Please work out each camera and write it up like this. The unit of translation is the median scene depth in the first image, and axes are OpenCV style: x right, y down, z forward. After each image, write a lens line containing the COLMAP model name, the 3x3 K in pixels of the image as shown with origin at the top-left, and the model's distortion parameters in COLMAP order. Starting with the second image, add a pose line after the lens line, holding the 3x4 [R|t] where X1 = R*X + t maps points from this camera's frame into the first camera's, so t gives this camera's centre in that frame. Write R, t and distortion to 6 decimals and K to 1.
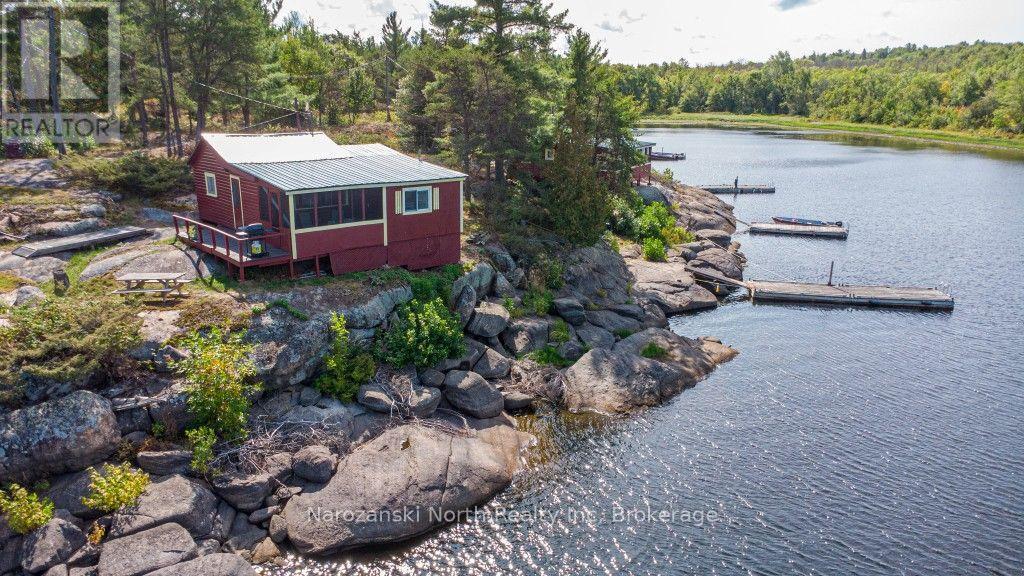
lens RADIAL K [[742.0, 0, 512.0], [0, 742.0, 288.0], [0, 0, 1]] dist [0.002592, -0.001283]
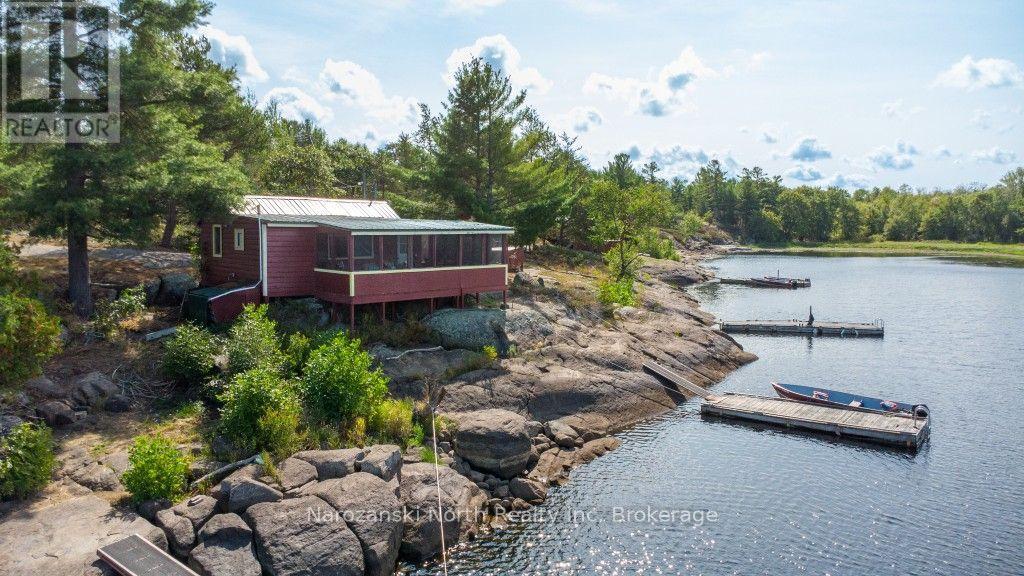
lens RADIAL K [[742.0, 0, 512.0], [0, 742.0, 288.0], [0, 0, 1]] dist [0.002592, -0.001283]
pose [[0.957200, 0.022432, -0.288558, 0.070840], [-0.073332, 0.983256, -0.166821, -0.014100], [0.279984, 0.180842, 0.942818, 0.106941]]
